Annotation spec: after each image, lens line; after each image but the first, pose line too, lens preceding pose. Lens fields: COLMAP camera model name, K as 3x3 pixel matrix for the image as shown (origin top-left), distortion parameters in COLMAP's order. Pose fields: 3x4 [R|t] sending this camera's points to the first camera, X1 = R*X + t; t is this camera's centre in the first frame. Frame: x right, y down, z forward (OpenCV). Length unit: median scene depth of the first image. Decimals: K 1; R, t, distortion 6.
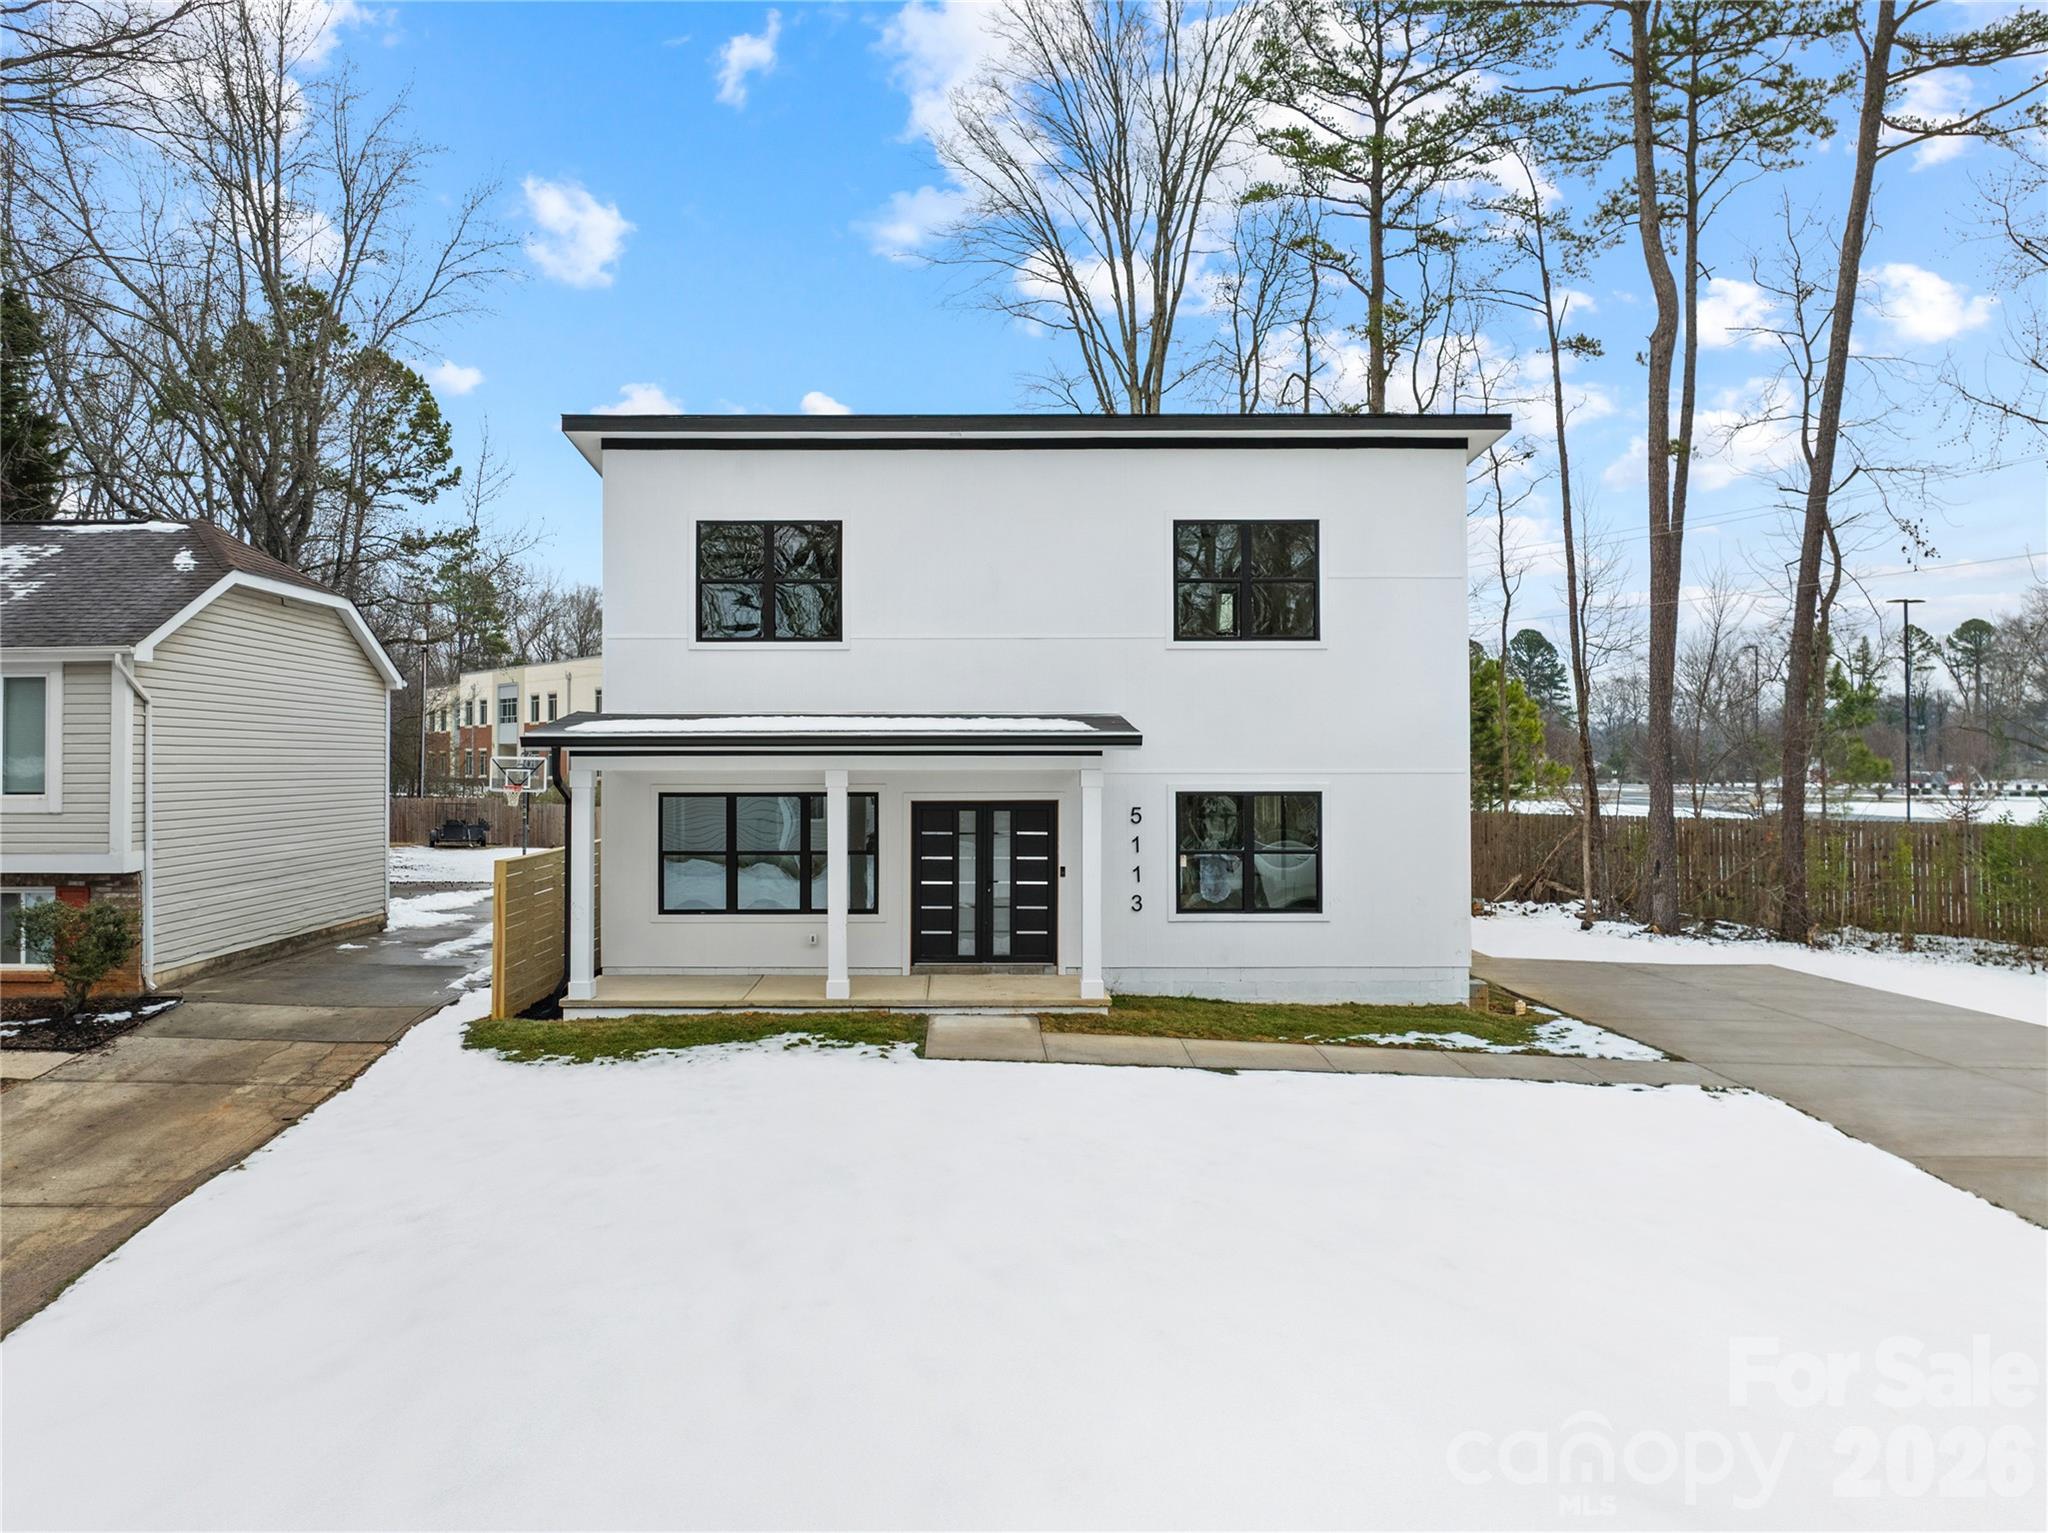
lens RADIAL K [[1425.4, 0, 1024.0], [0, 1425.4, 766.5], [0, 0, 1]] dist [-0.002746, -0.001212]
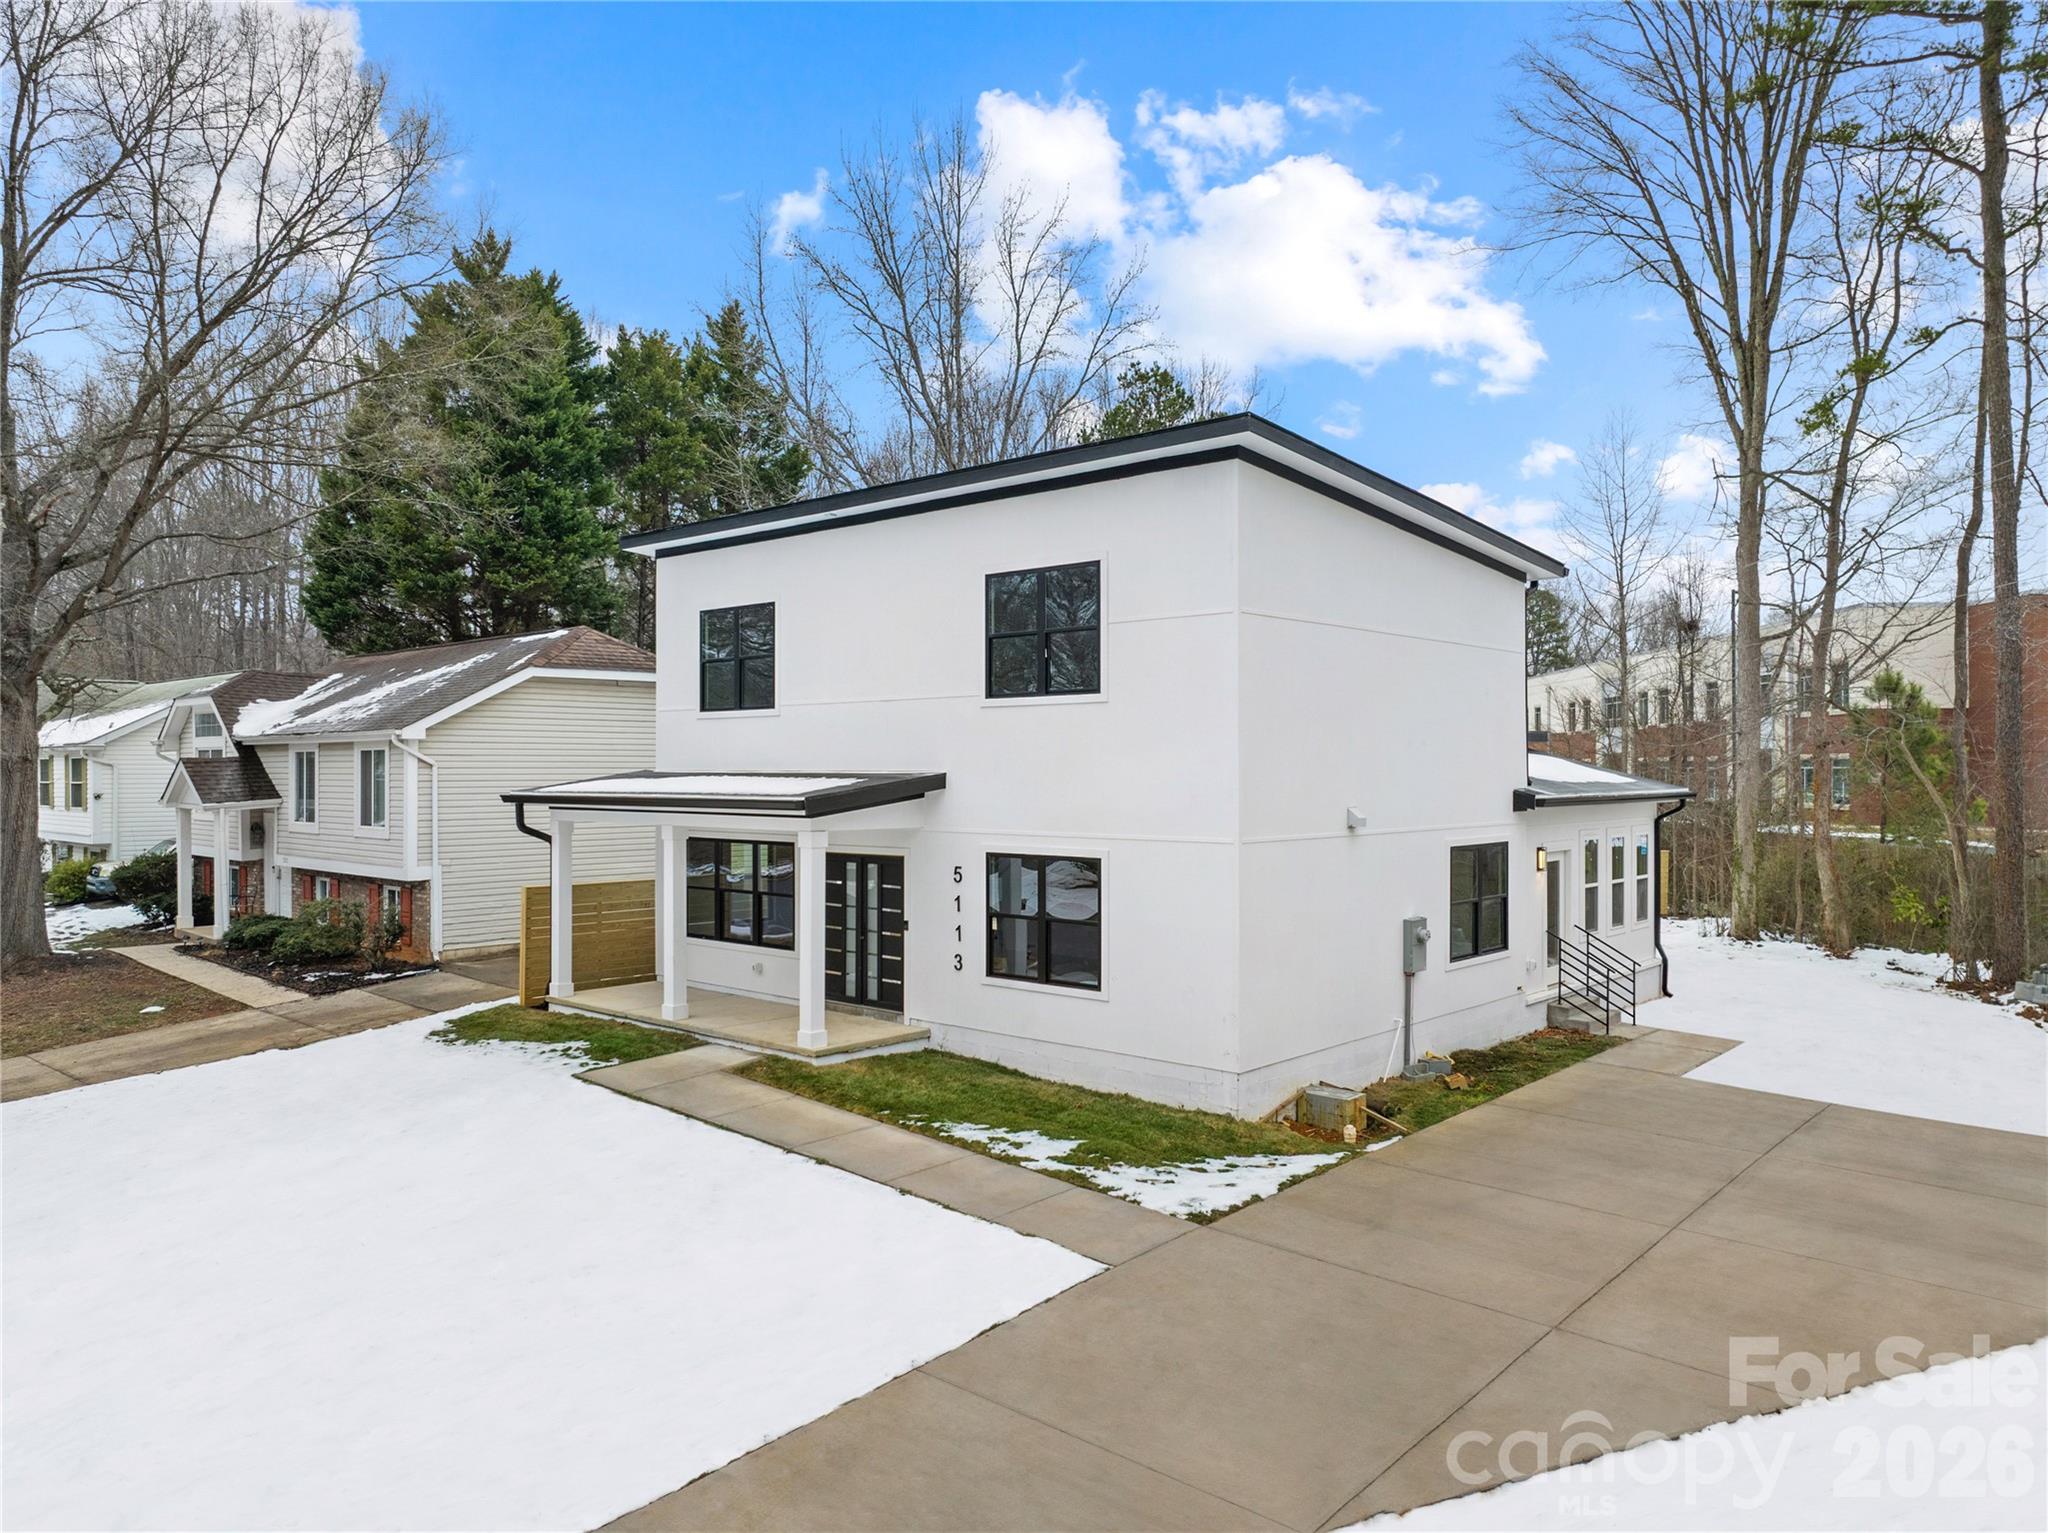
lens RADIAL K [[1425.4, 0, 1024.0], [0, 1425.4, 766.5], [0, 0, 1]] dist [-0.002746, -0.001212]
pose [[0.742429, -0.002430, -0.669920, 0.782263], [-0.006925, 0.999912, -0.011301, -0.030131], [0.669889, 0.013030, 0.742347, 0.287964]]
